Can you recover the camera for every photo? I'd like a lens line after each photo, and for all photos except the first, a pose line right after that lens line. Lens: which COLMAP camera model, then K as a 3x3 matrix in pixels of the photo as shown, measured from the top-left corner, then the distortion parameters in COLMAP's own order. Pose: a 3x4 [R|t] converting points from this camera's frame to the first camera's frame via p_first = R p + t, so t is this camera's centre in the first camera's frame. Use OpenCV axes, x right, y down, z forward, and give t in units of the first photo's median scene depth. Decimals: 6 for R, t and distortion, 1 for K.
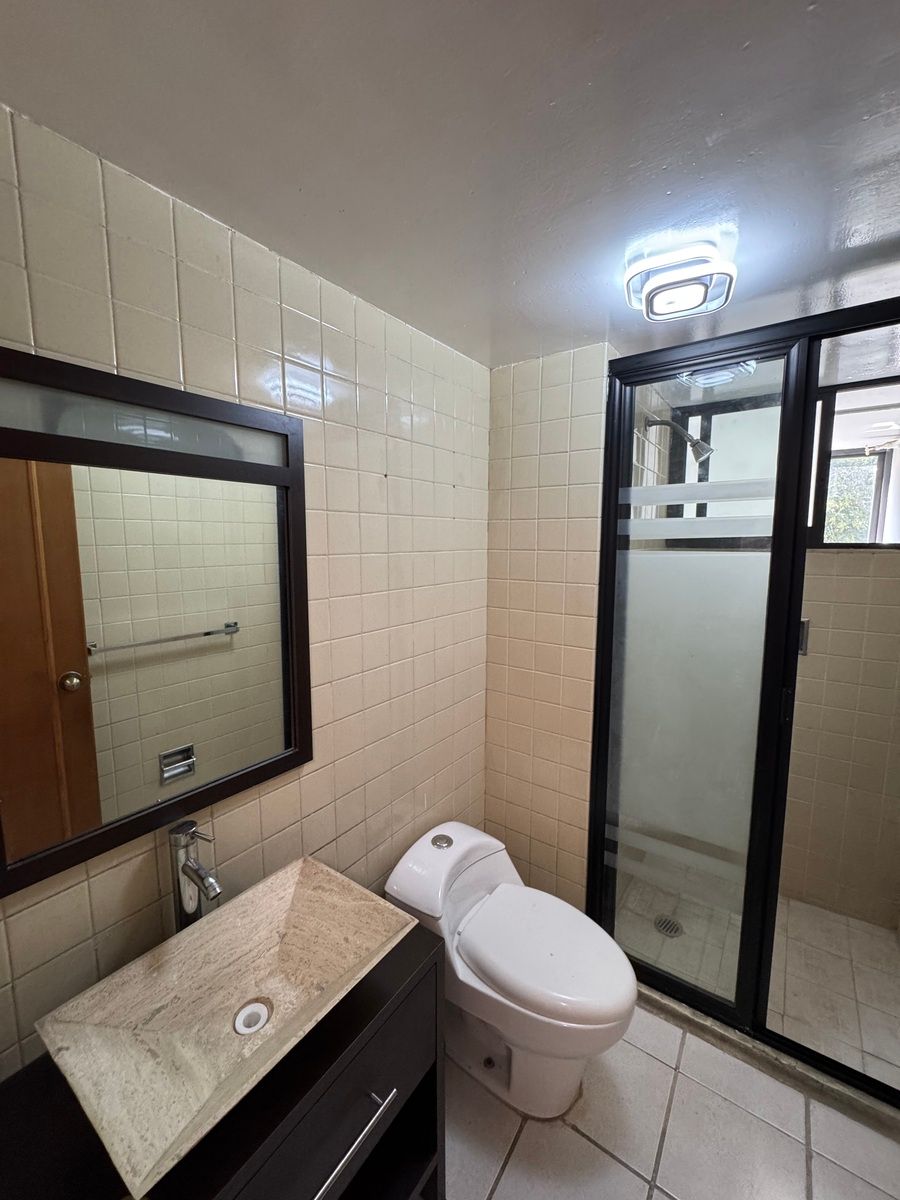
lens RADIAL K [[485.2, 0, 449.0], [0, 485.2, 598.9], [0, 0, 1]] dist [-0.001269, 0.000099]
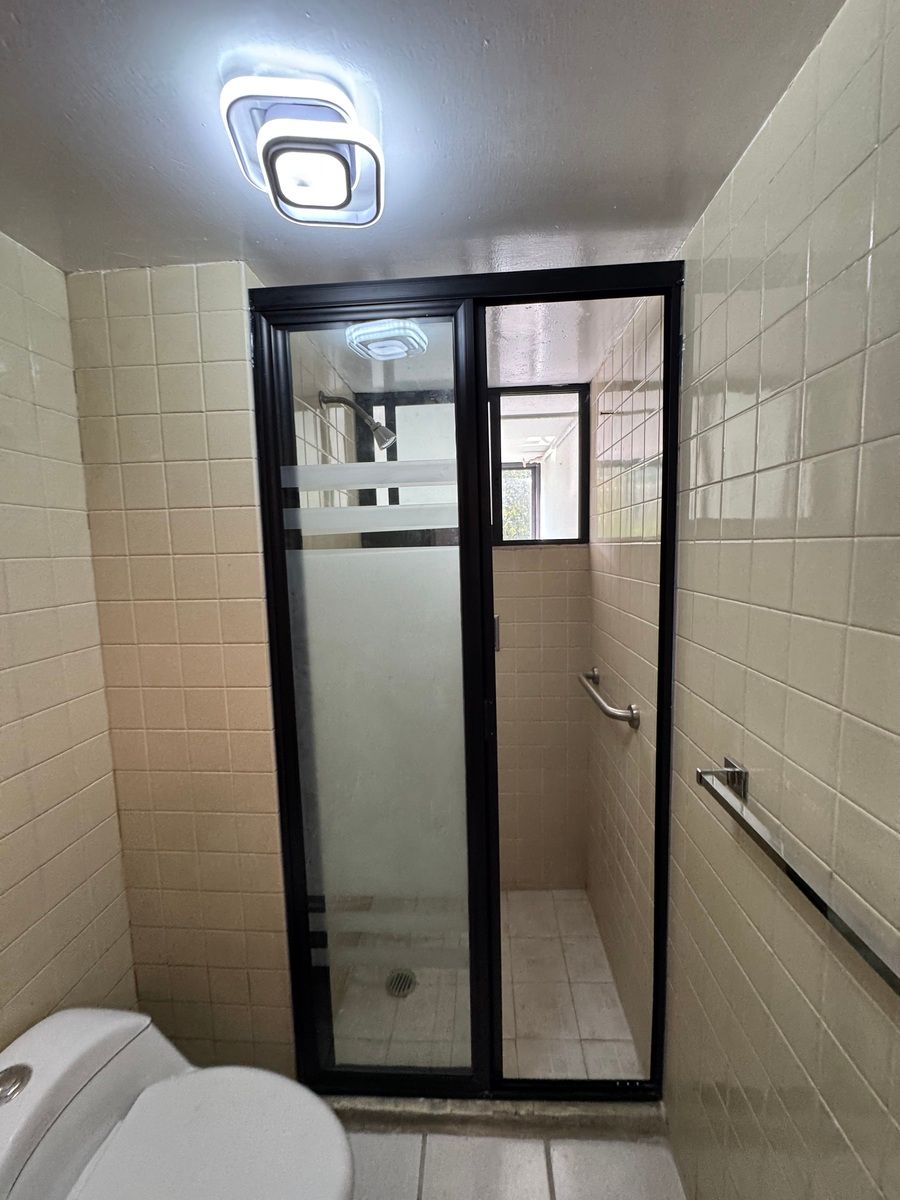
lens RADIAL K [[485.2, 0, 449.0], [0, 485.2, 598.9], [0, 0, 1]] dist [-0.001269, 0.000099]
pose [[0.850125, -0.077520, 0.520844, 0.162244], [0.089833, 0.995956, 0.001606, -0.004452], [-0.518862, 0.045424, 0.853650, 0.234775]]
